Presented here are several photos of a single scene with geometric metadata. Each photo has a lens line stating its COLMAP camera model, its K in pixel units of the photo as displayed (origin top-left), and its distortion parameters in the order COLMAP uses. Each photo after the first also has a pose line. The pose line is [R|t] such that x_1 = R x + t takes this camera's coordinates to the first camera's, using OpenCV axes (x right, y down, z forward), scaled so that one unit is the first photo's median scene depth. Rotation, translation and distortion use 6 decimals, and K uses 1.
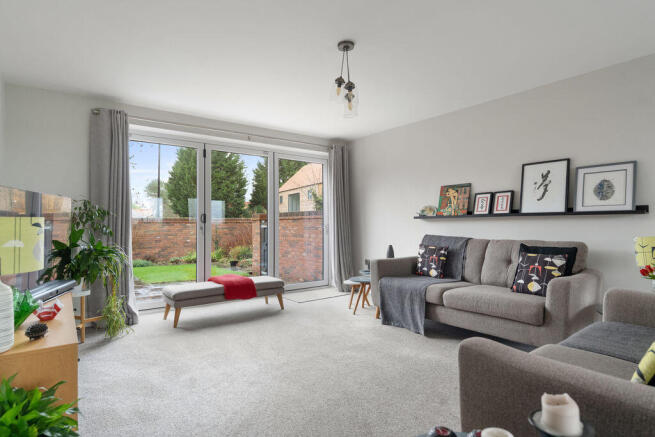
lens RADIAL K [[356.4, 0, 326.4], [0, 356.4, 218.9], [0, 0, 1]] dist [-0.005945, 0.003076]
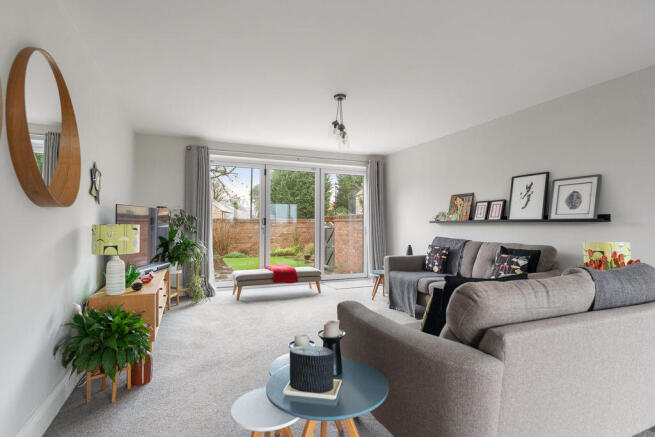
lens RADIAL K [[332.2, 0, 328.3], [0, 332.2, 219.5], [0, 0, 1]] dist [-0.015029, -0.000356]
pose [[0.970784, 0.004970, -0.239902, 0.226717], [-0.004406, 0.999986, 0.002888, -0.016272], [0.239913, -0.001746, 0.970793, -0.171730]]
